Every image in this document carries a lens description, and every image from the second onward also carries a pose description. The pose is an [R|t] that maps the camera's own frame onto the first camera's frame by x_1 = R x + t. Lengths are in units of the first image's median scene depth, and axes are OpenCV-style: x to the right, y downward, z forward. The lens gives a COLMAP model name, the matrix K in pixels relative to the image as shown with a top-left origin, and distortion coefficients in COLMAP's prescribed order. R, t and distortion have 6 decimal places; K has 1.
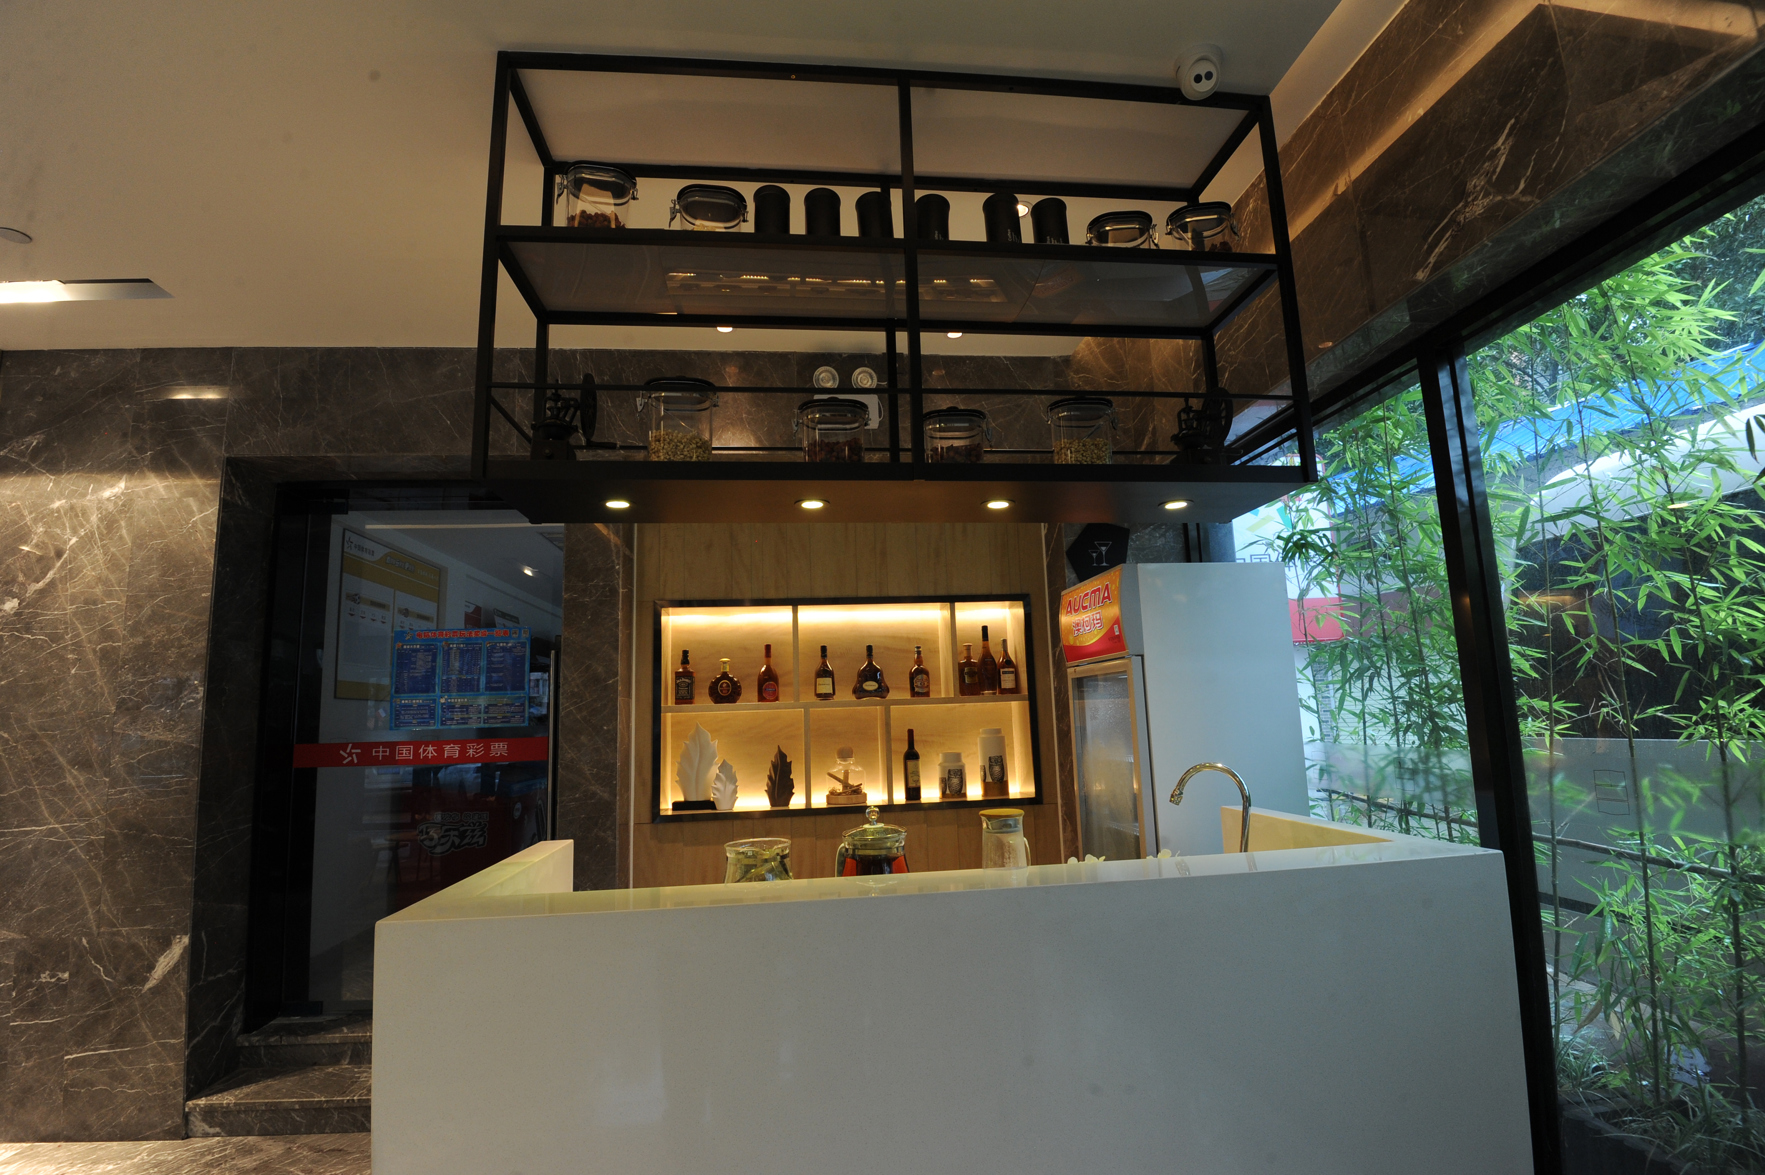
lens RADIAL K [[818.3, 0, 877.3], [0, 818.3, 600.7], [0, 0, 1]] dist [-0.023927, -0.007653]
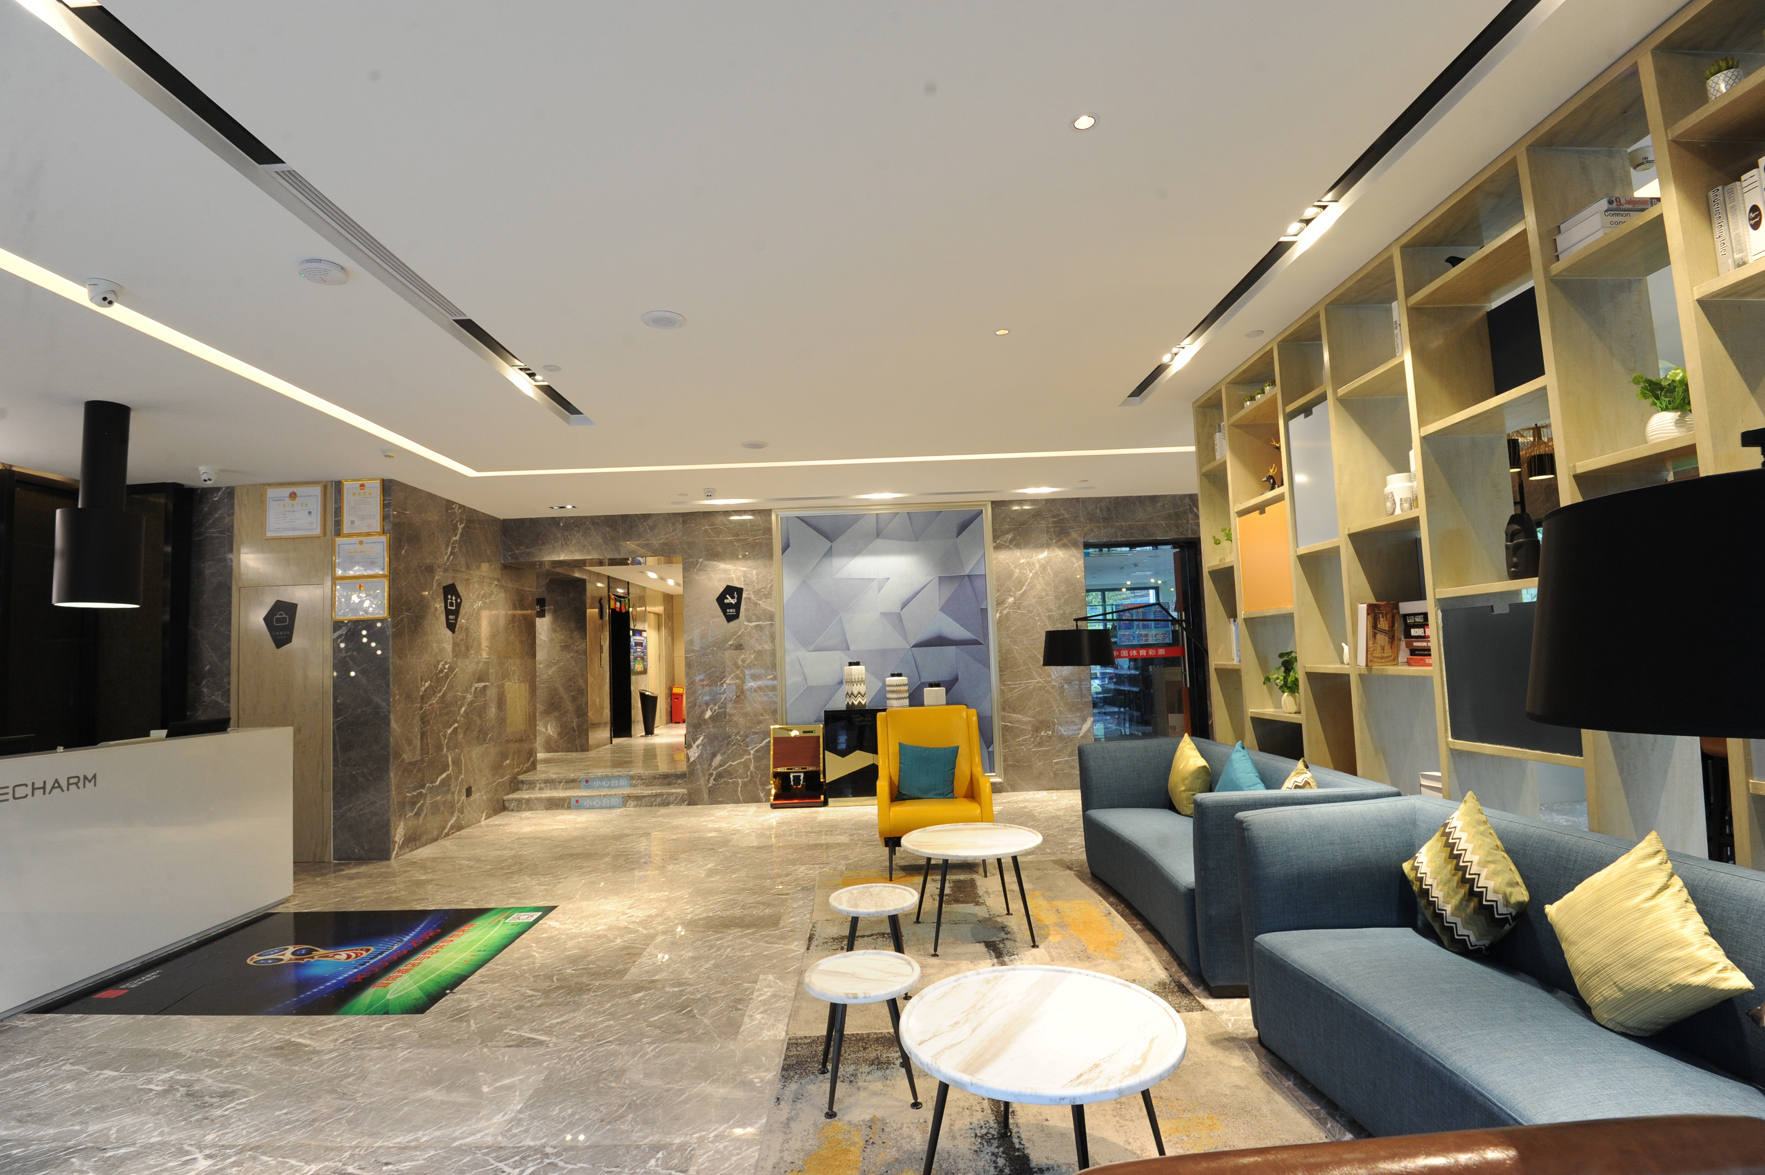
lens RADIAL K [[819.8, 0, 882.3], [0, 819.8, 596.6], [0, 0, 1]] dist [-0.028012, -0.010332]
pose [[0.995021, -0.014515, -0.098601, -1.244217], [0.021537, 0.997277, 0.070533, -0.208378], [0.097309, -0.072306, 0.992624, -1.789463]]
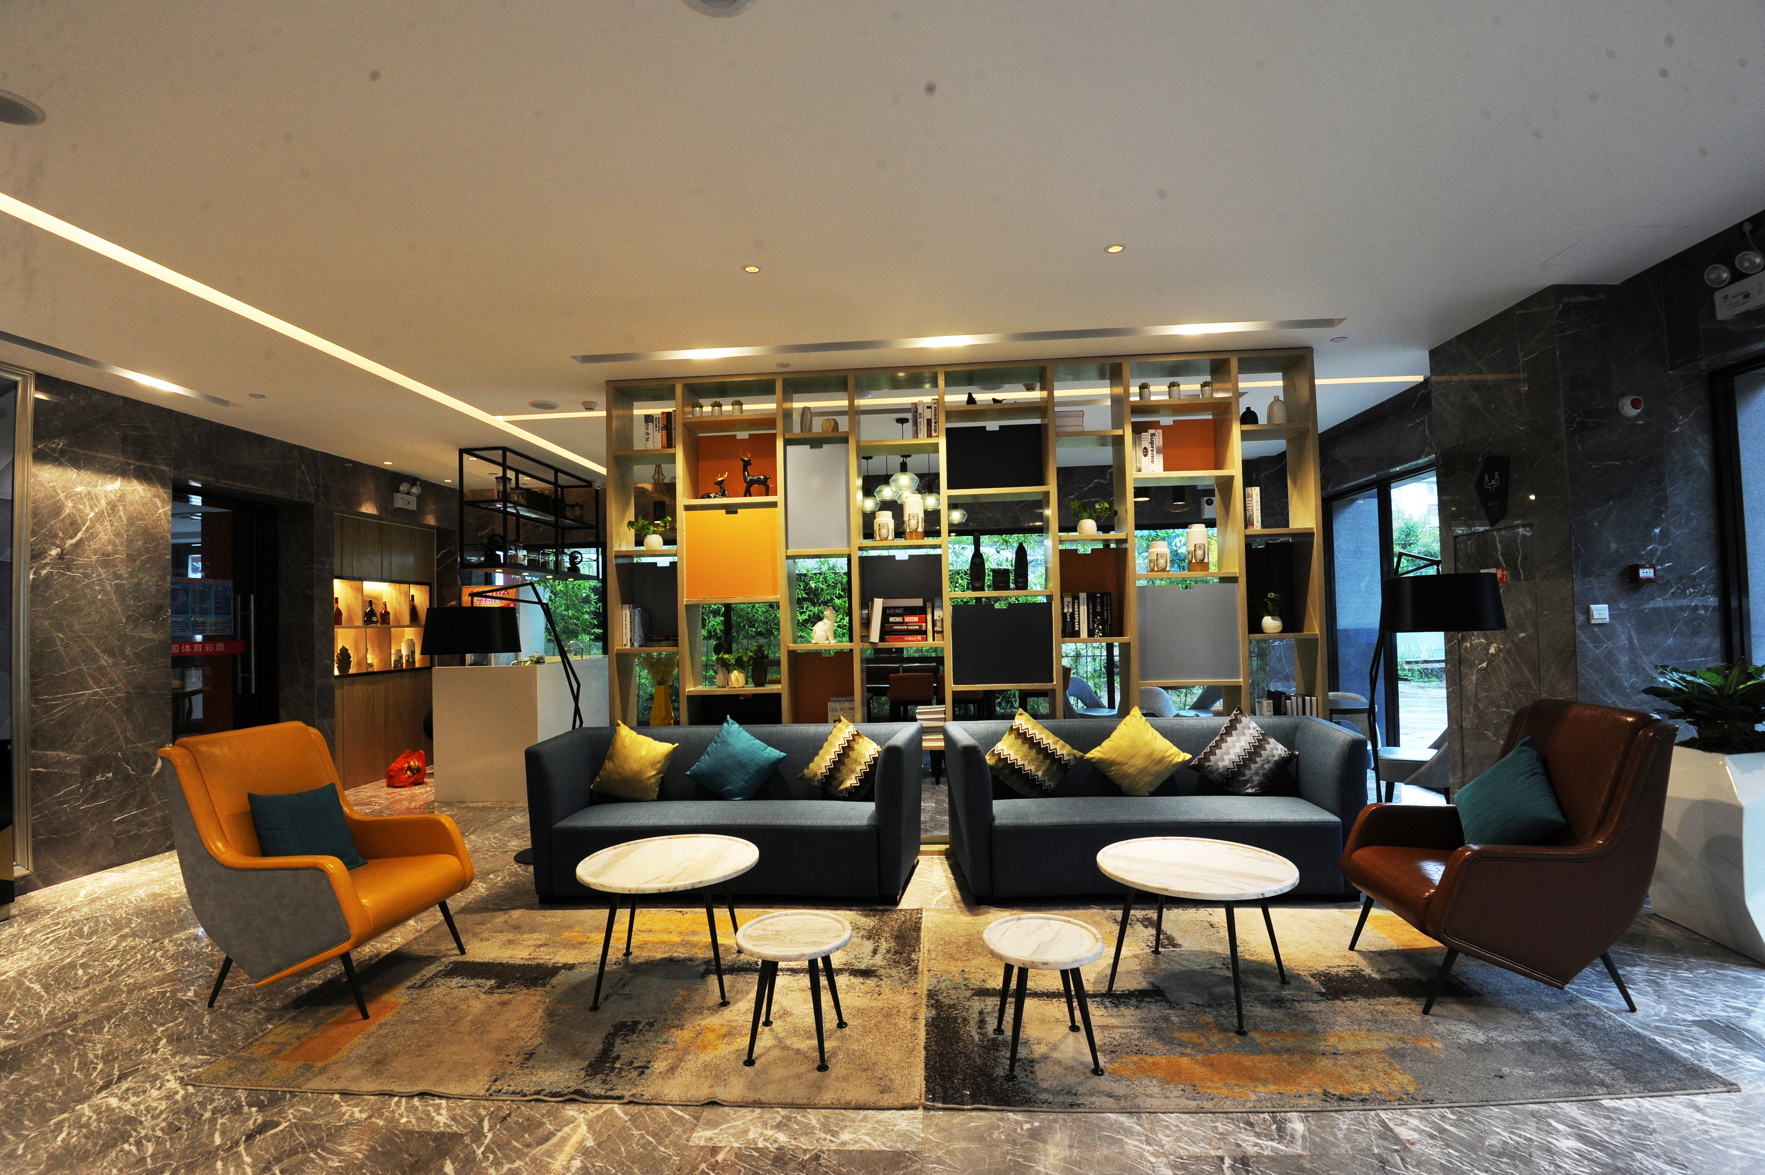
lens RADIAL K [[819.8, 0, 882.3], [0, 819.8, 596.6], [0, 0, 1]] dist [-0.028012, -0.010332]
pose [[0.165392, 0.058927, 0.984466, -2.306496], [-0.118266, 0.992195, -0.039521, -0.038069], [-0.979111, -0.109893, 0.171071, -0.847262]]
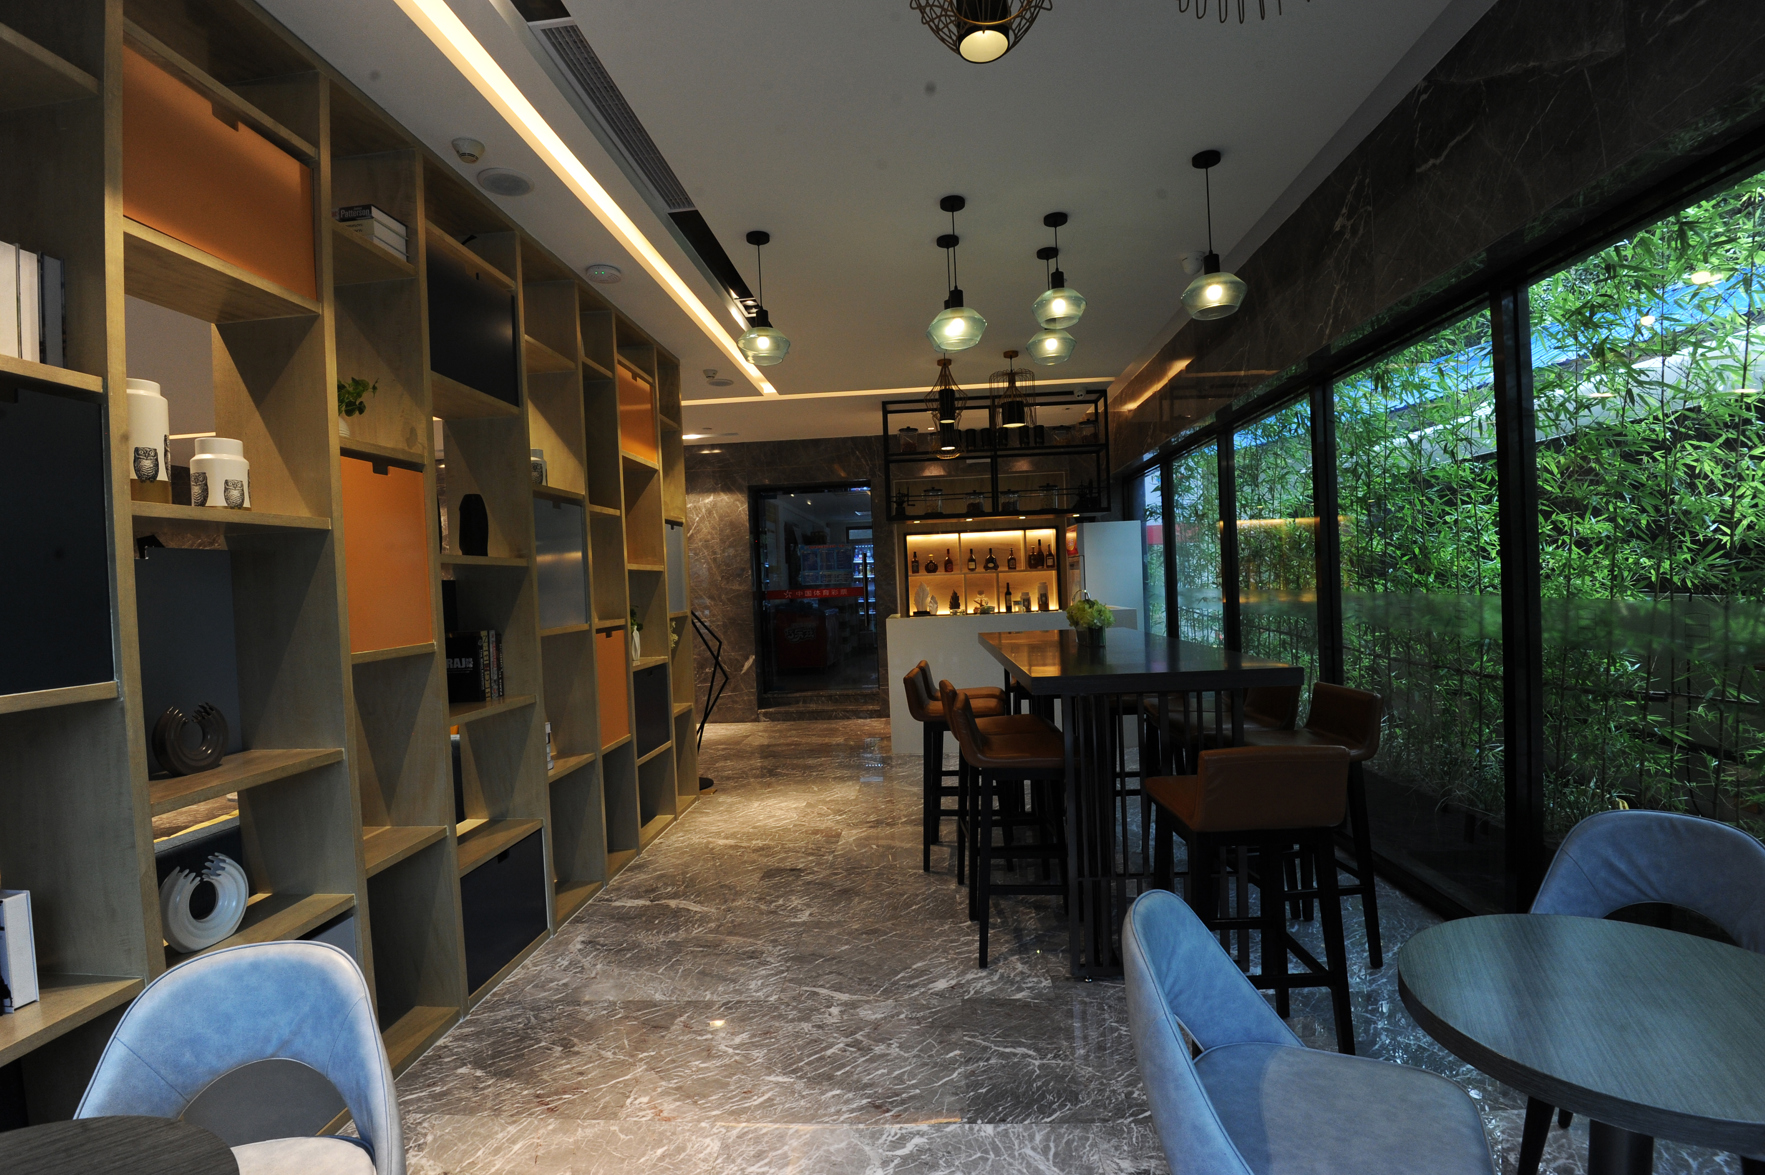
lens RADIAL K [[819.8, 0, 882.3], [0, 819.8, 596.6], [0, 0, 1]] dist [-0.028012, -0.010332]
pose [[0.985835, -0.005544, -0.167626, 0.097122], [0.033295, 0.986032, 0.163196, -0.253592], [0.164380, -0.166465, 0.972249, -1.719616]]
